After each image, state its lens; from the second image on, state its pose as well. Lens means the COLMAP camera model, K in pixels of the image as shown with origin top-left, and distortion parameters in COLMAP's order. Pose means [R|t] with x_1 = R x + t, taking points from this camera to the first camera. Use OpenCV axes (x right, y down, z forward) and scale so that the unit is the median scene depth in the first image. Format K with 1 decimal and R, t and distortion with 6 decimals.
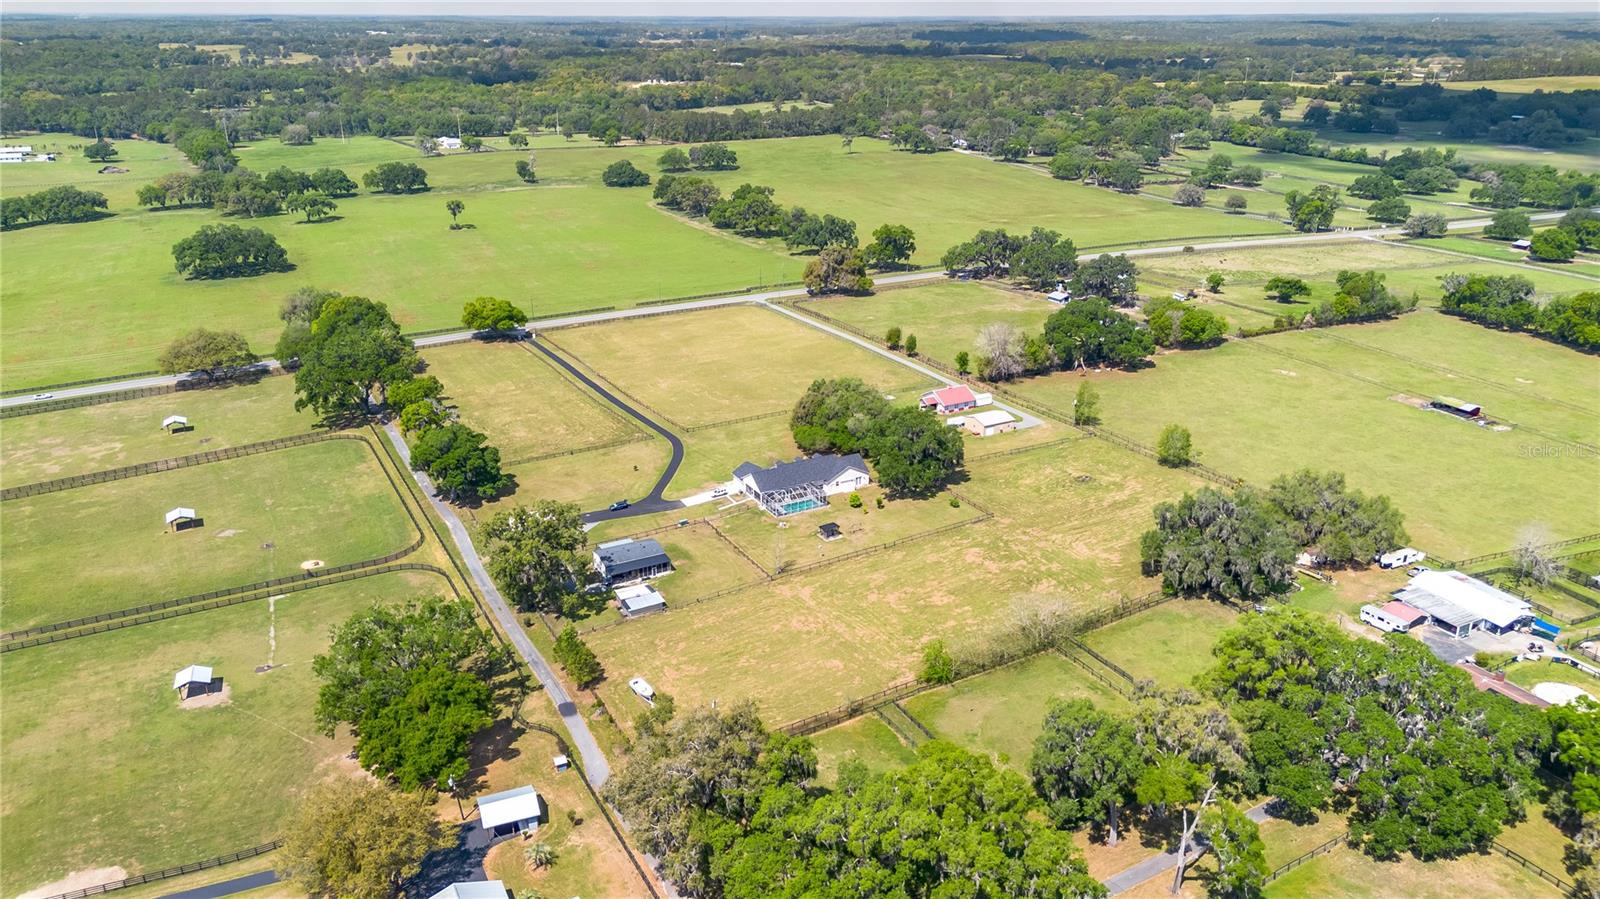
lens RADIAL K [[1147.8, 0, 800.0], [0, 1147.8, 449.5], [0, 0, 1]] dist [0.068376, -0.073612]
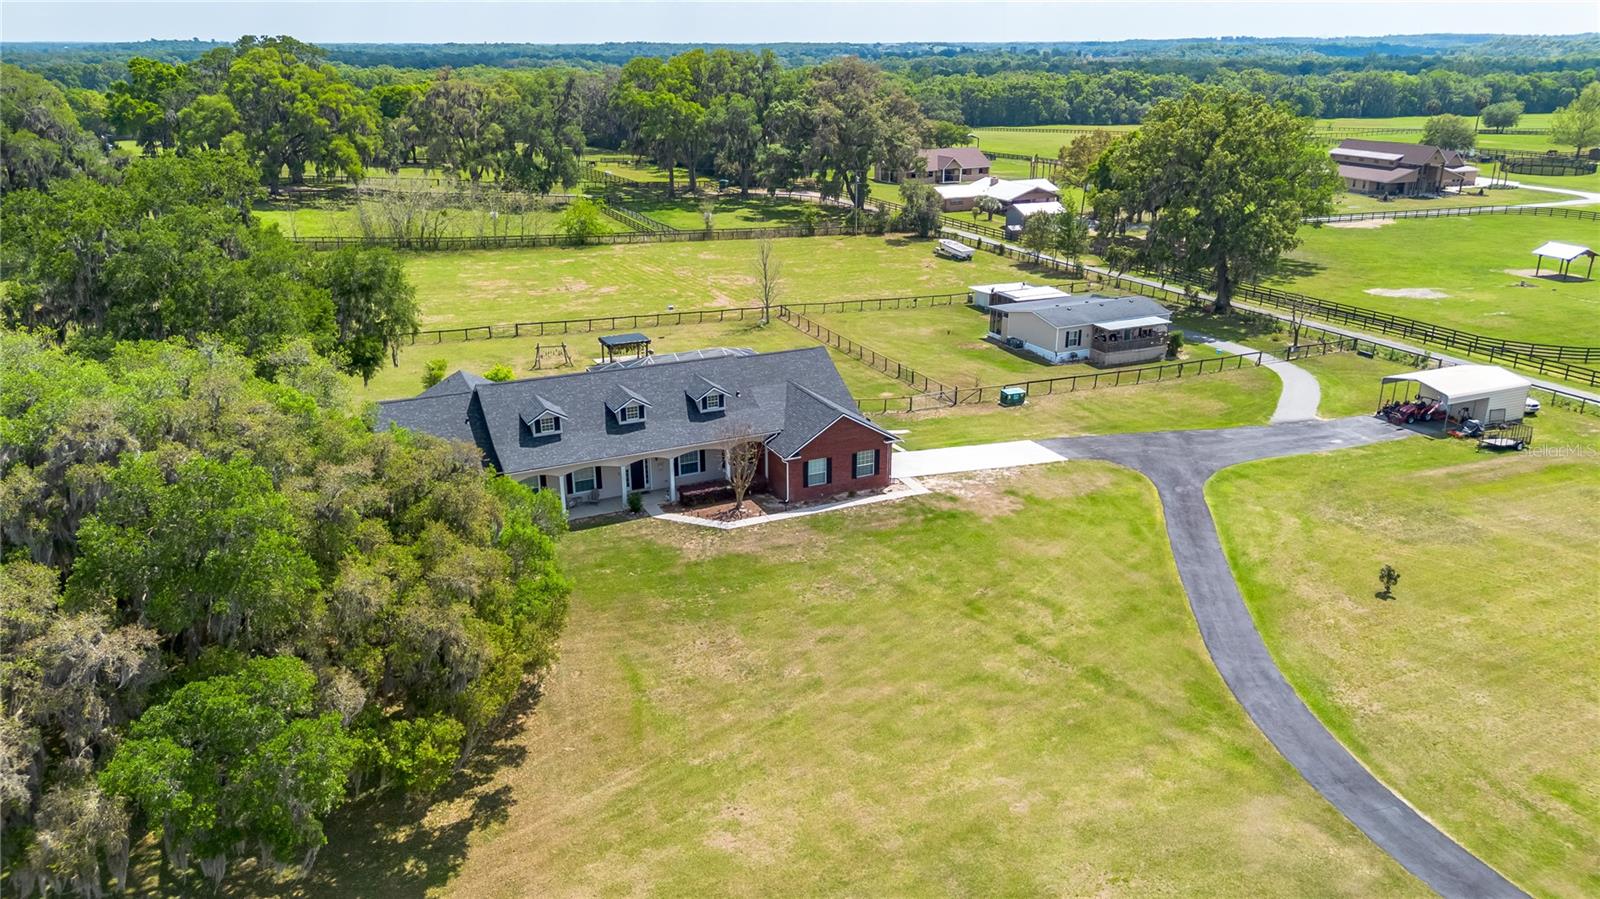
lens RADIAL K [[1134.6, 0, 795.5], [0, 1134.6, 459.1], [0, 0, 1]] dist [0.068390, -0.069655]
pose [[-0.998260, -0.014843, 0.057075, -0.038772], [0.026208, 0.755334, 0.654815, -0.105881], [-0.052830, 0.655171, -0.753631, 0.890200]]
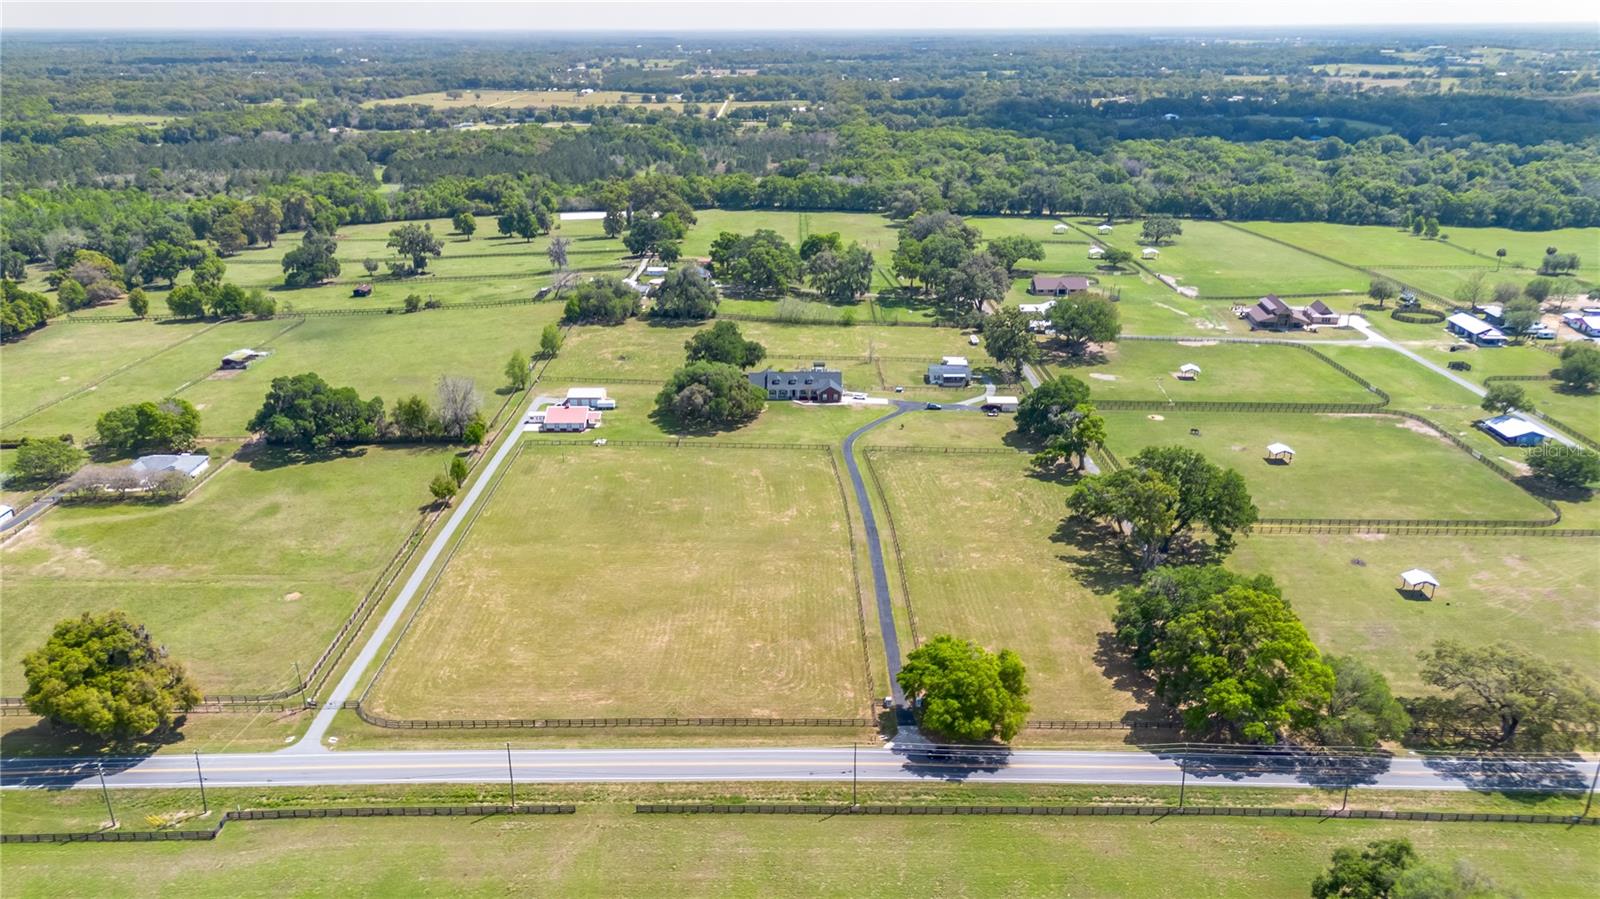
lens RADIAL K [[1116.6, 0, 807.9], [0, 1116.6, 471.6], [0, 0, 1]] dist [0.071643, -0.067858]
pose [[-0.884178, -0.171018, 0.434721, -0.429933], [0.168085, 0.751790, 0.637620, -0.527396], [-0.435863, 0.636839, -0.635971, 1.384278]]
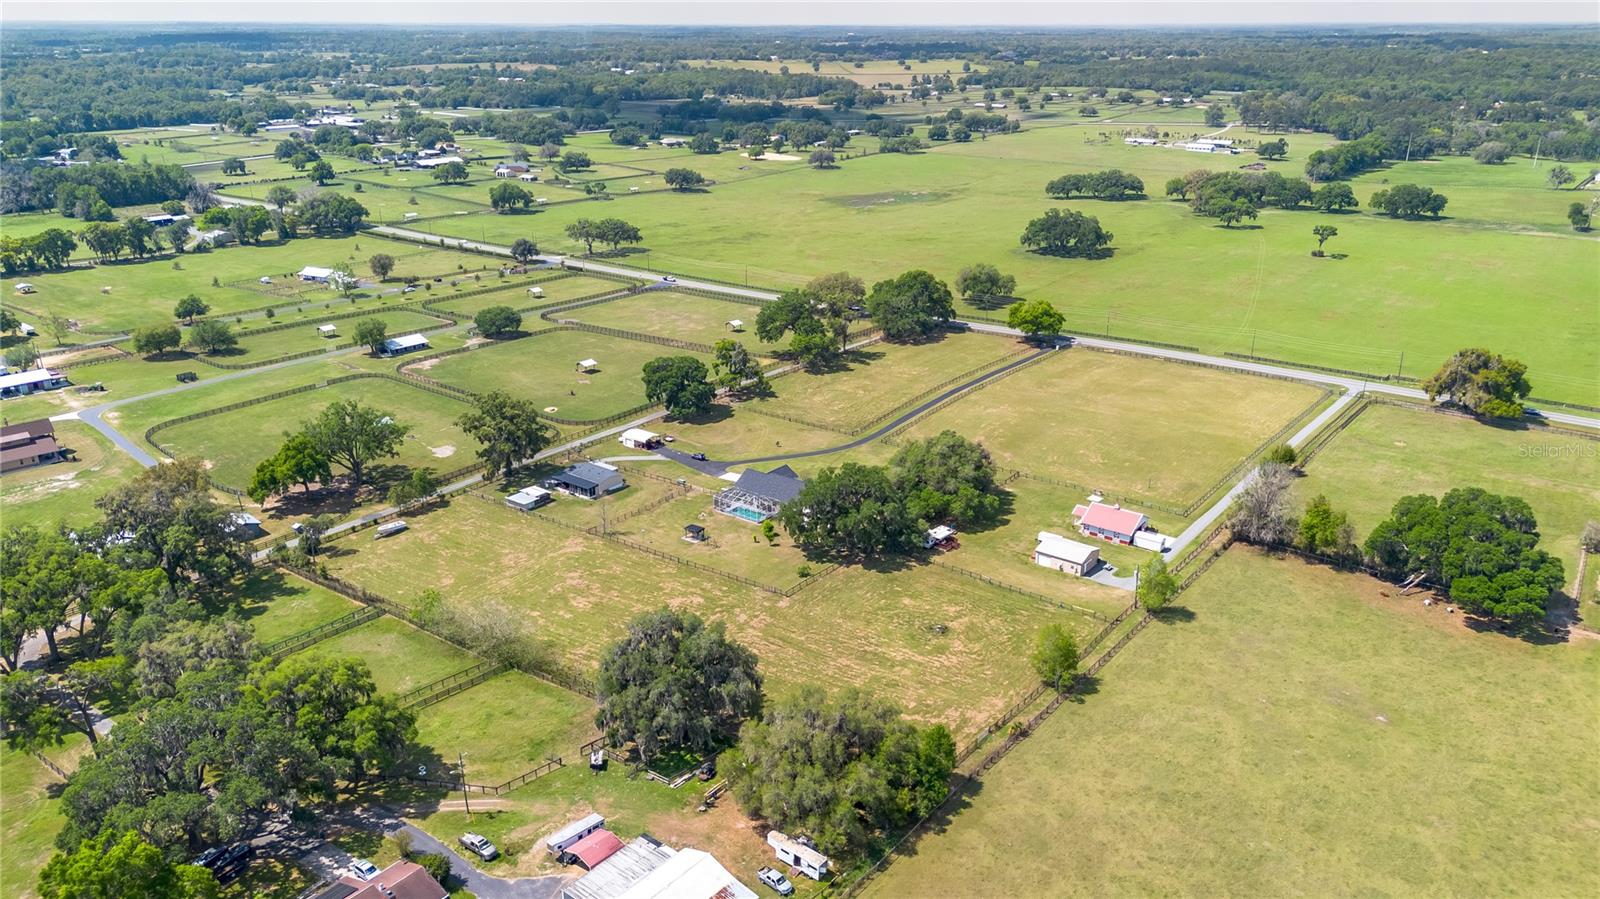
lens RADIAL K [[1134.6, 0, 795.5], [0, 1134.6, 459.1], [0, 0, 1]] dist [0.068390, -0.069655]
pose [[0.401078, 0.328169, -0.855244, 0.606618], [-0.324943, 0.923883, 0.202120, -0.149180], [0.856474, 0.196840, 0.477185, 0.394858]]
